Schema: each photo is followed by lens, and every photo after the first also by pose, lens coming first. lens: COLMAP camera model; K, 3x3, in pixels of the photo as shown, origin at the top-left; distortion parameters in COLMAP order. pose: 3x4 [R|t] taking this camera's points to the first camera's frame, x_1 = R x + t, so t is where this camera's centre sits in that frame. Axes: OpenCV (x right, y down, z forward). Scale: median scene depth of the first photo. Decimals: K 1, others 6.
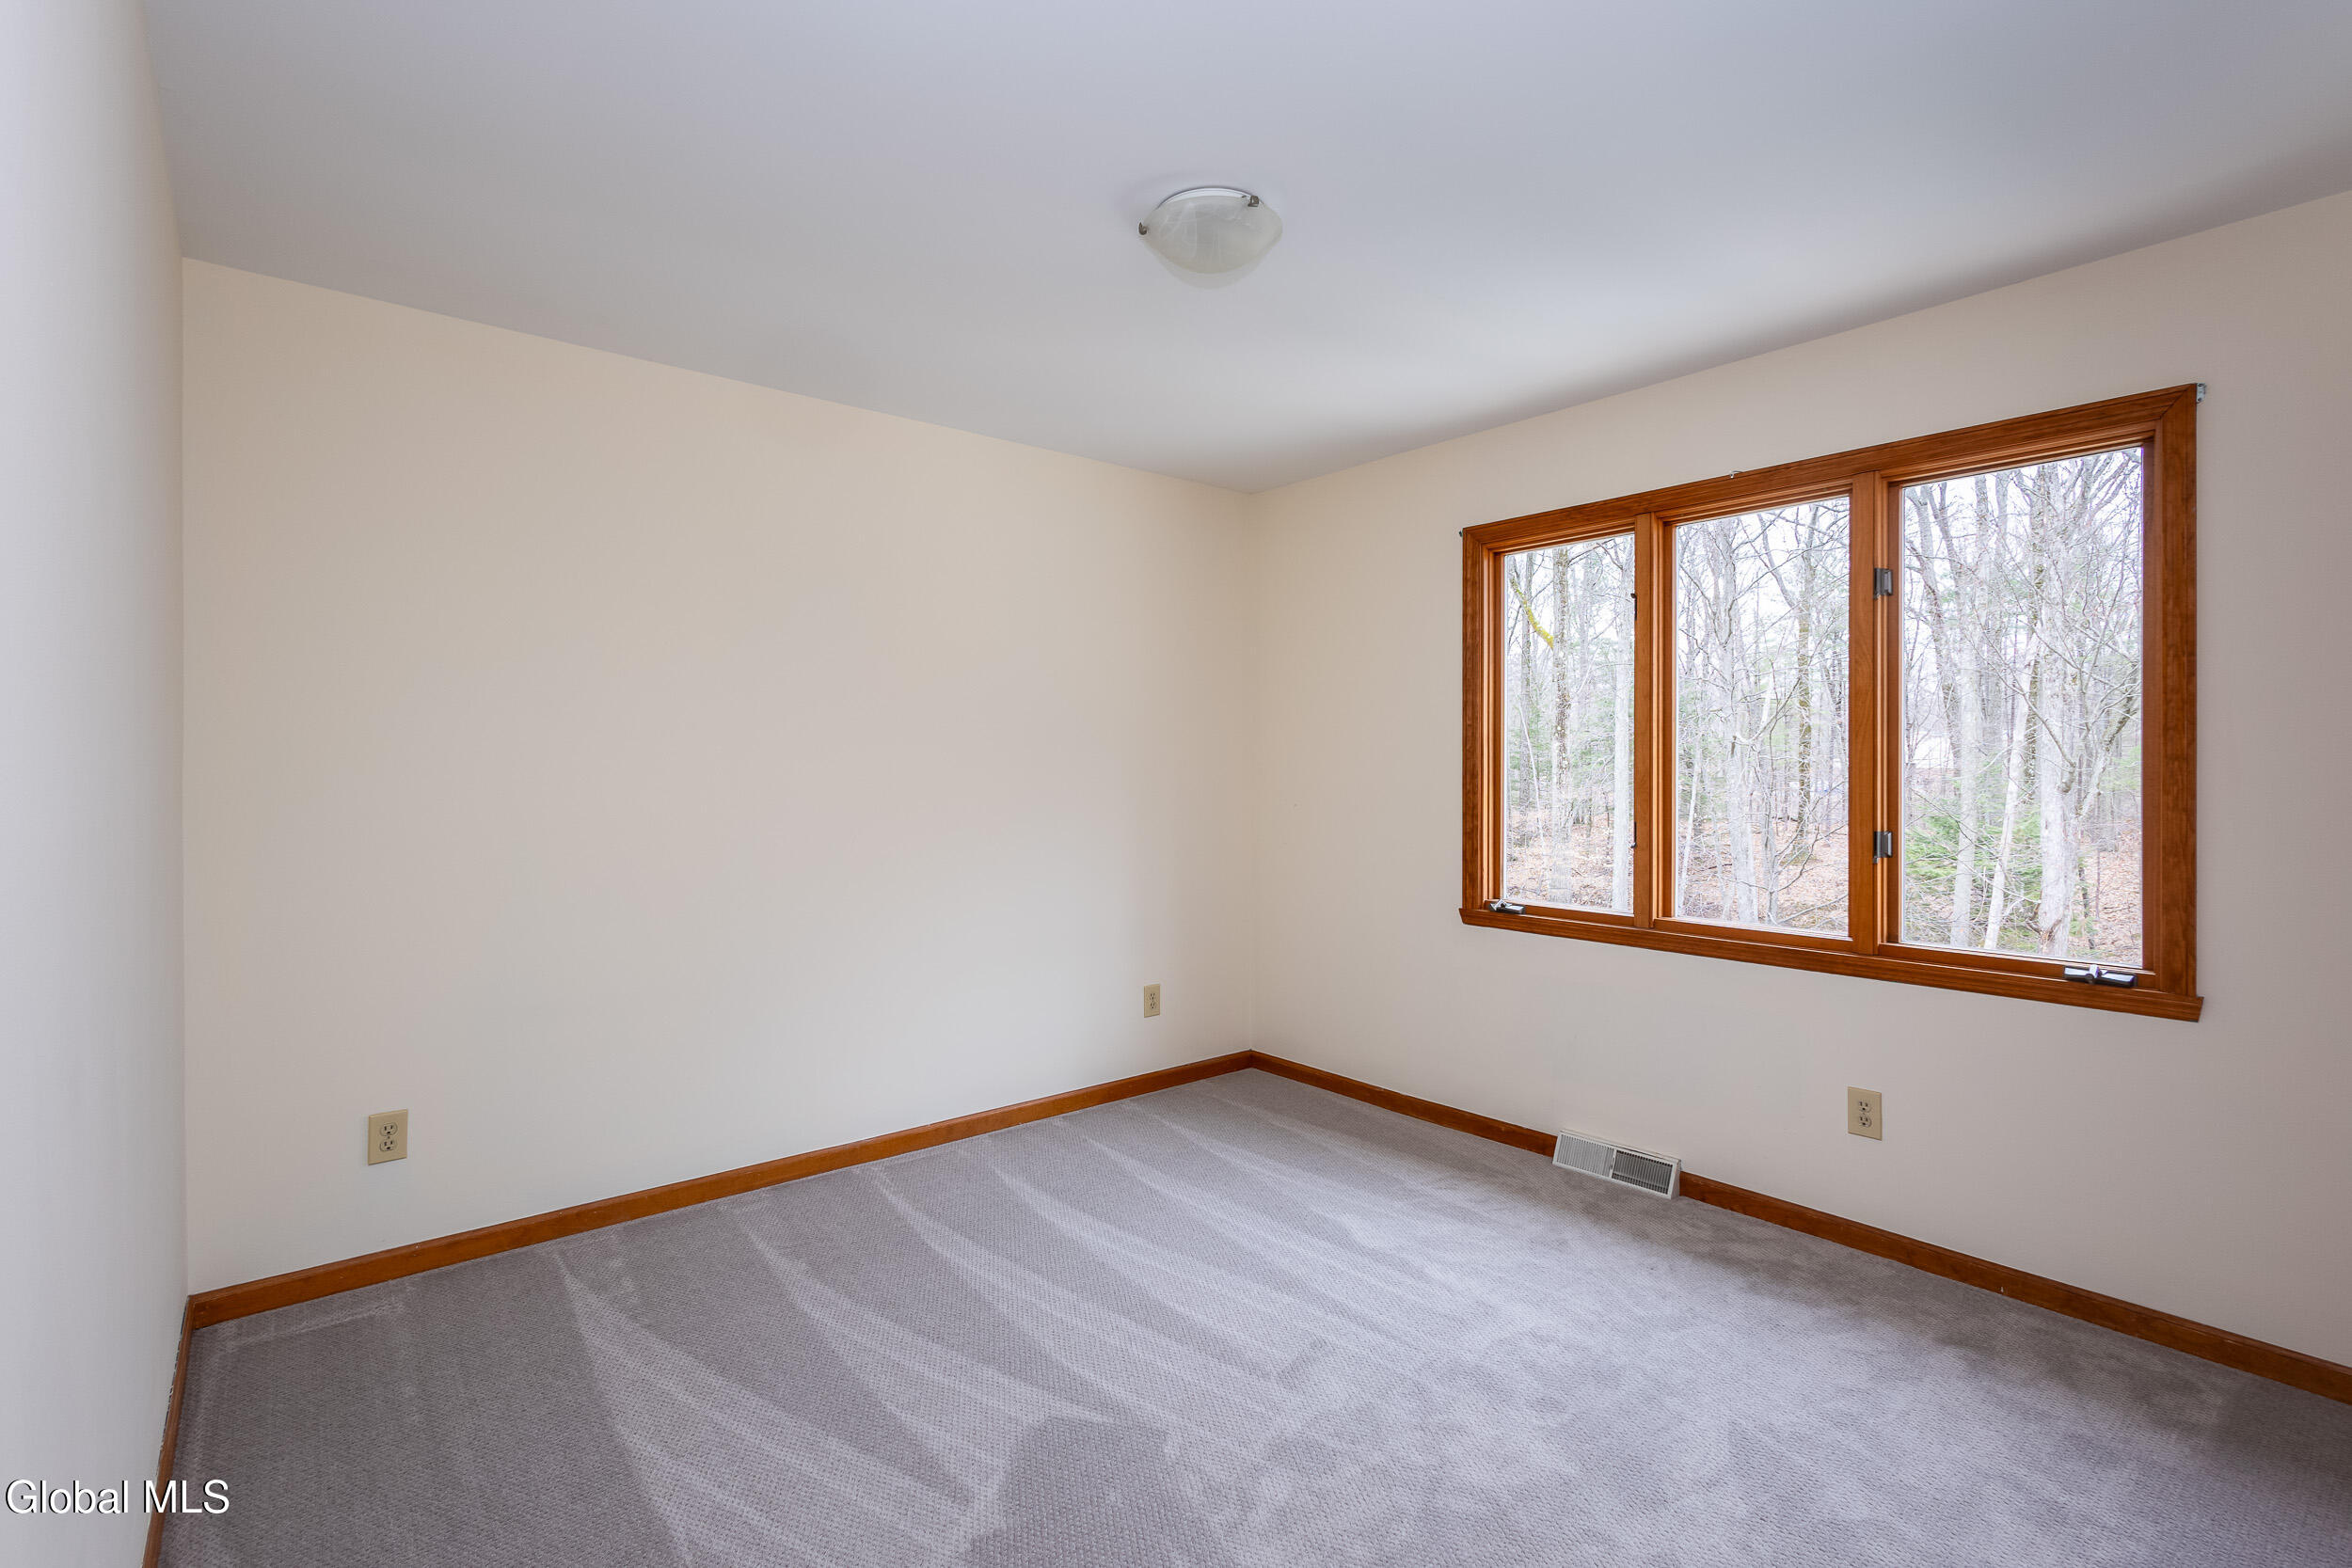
lens RADIAL K [[1095.8, 0, 1197.1], [0, 1095.8, 781.4], [0, 0, 1]] dist [0.002093, -0.000356]
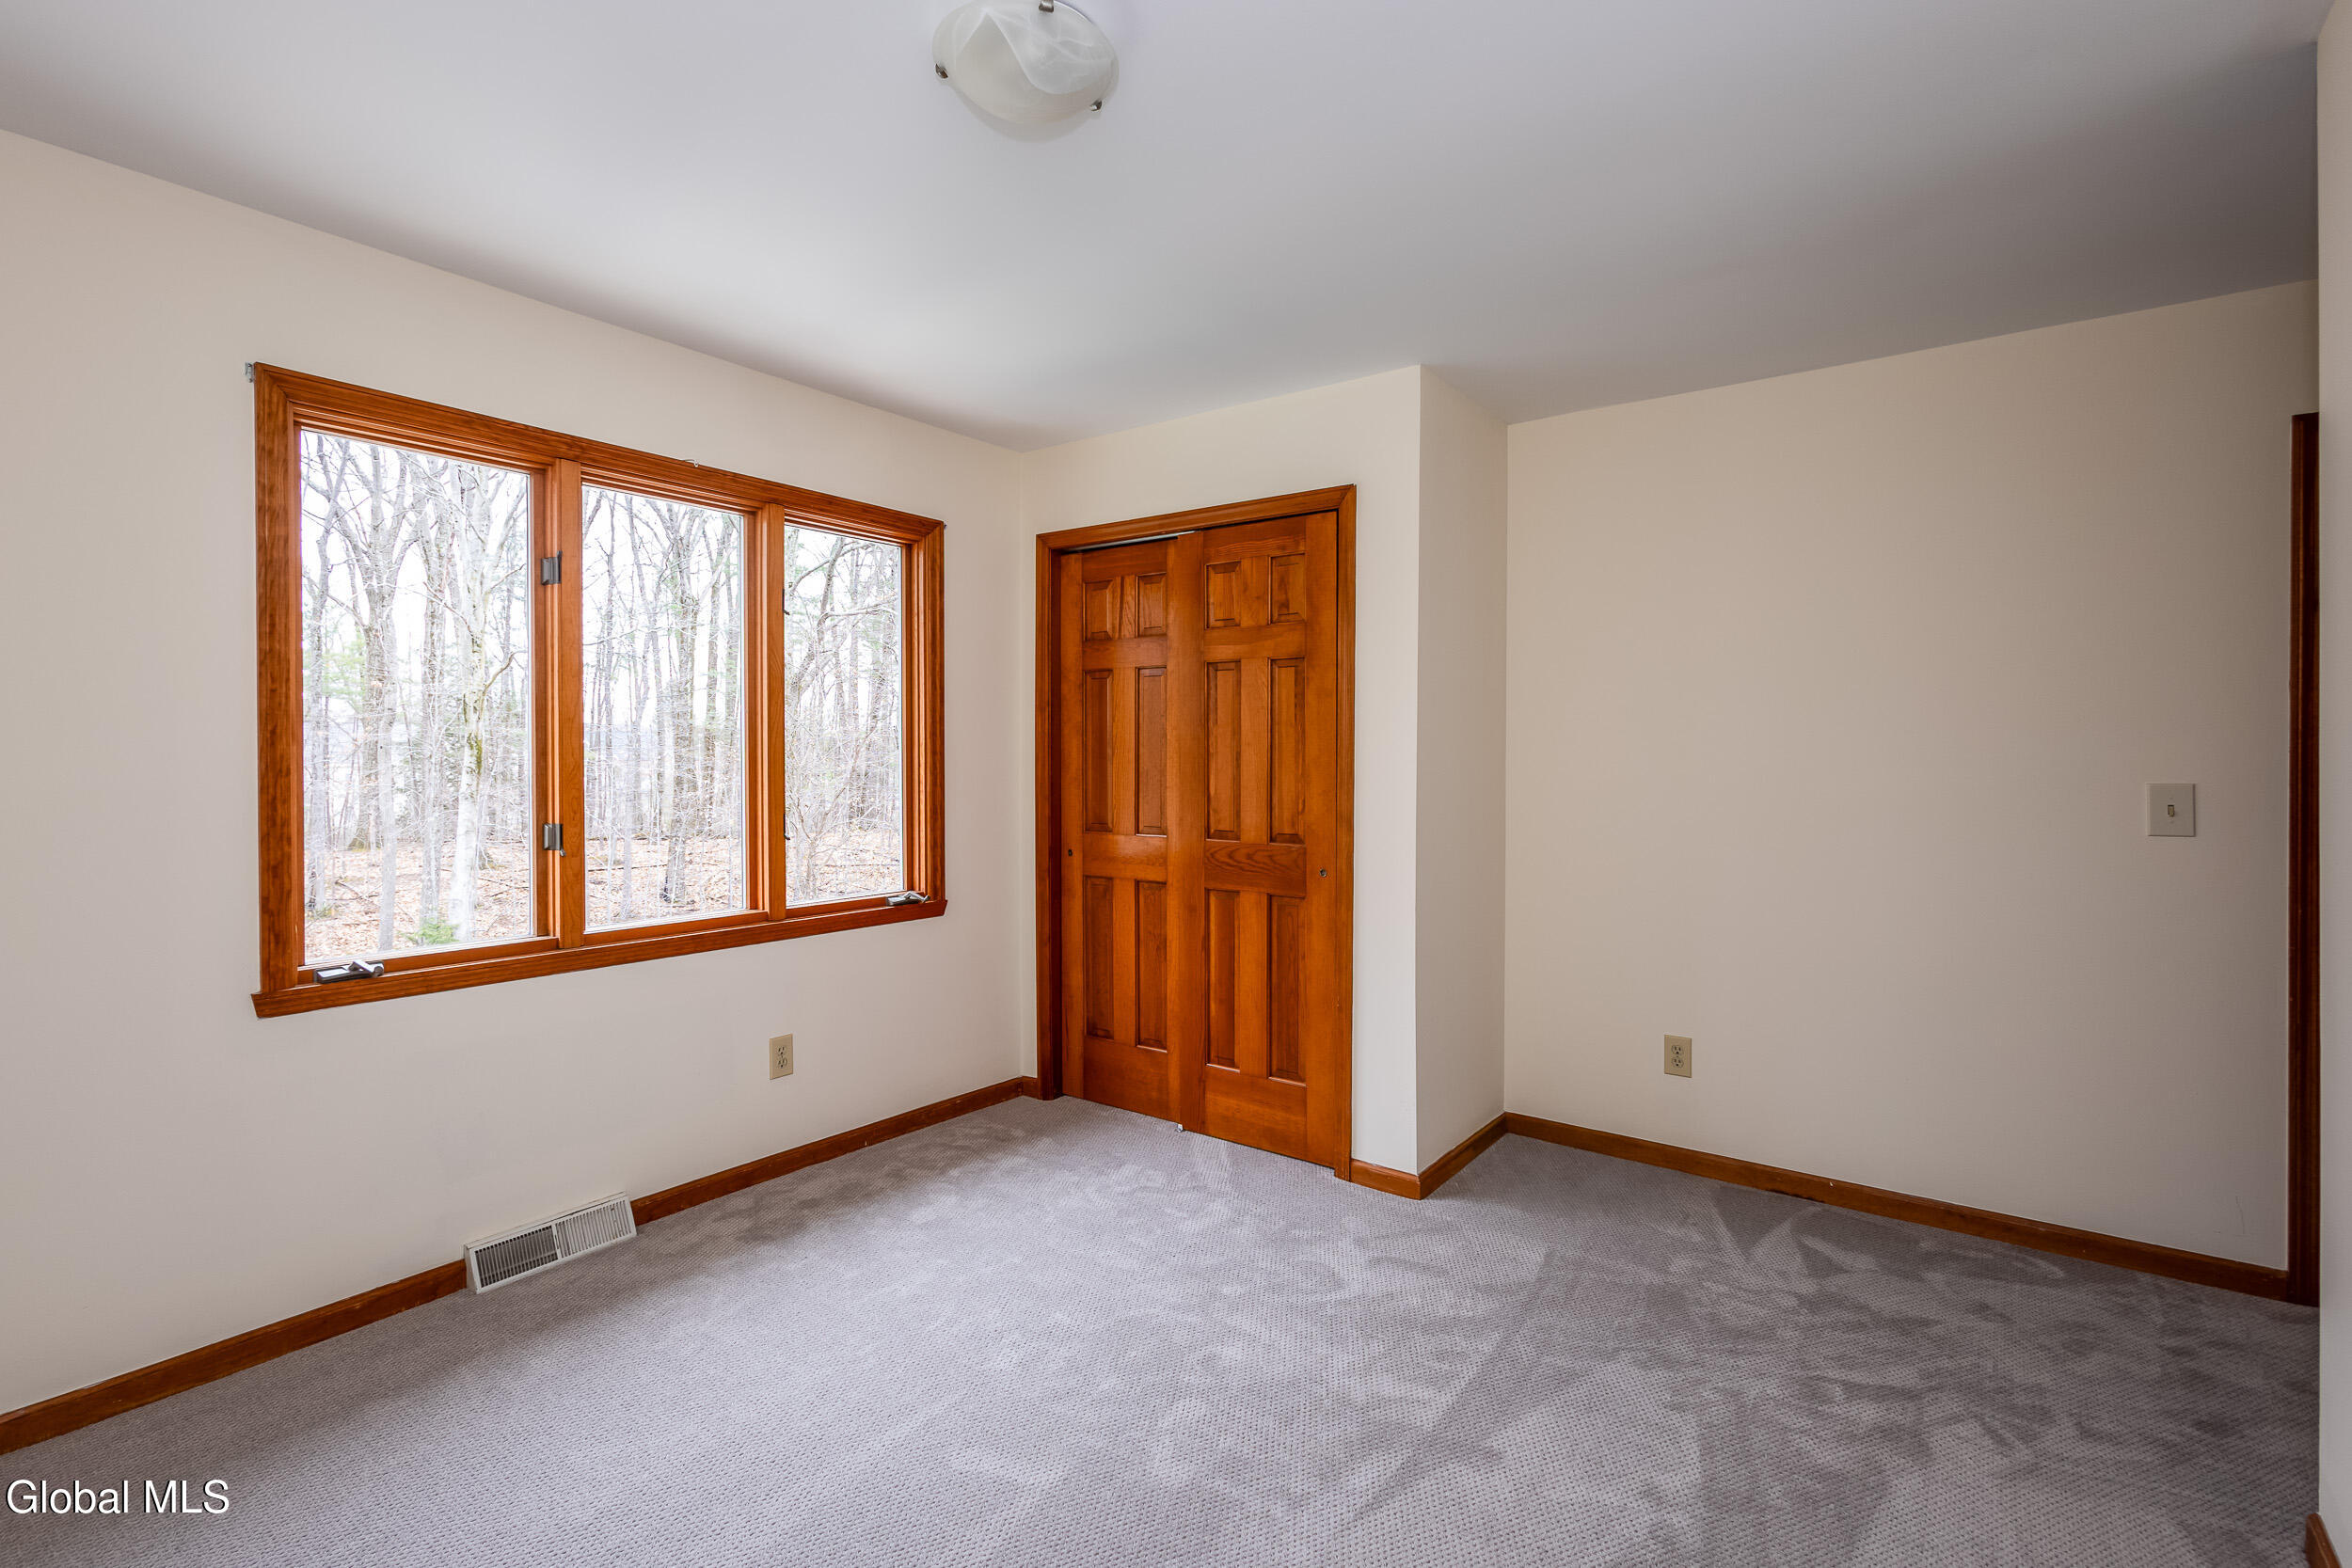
lens RADIAL K [[1095.8, 0, 1197.1], [0, 1095.8, 781.4], [0, 0, 1]] dist [0.002093, -0.000356]
pose [[-0.241613, -0.013829, 0.970274, -0.560922], [0.023218, 0.999530, 0.020028, -0.001199], [-0.970095, 0.027367, -0.241178, 0.768202]]
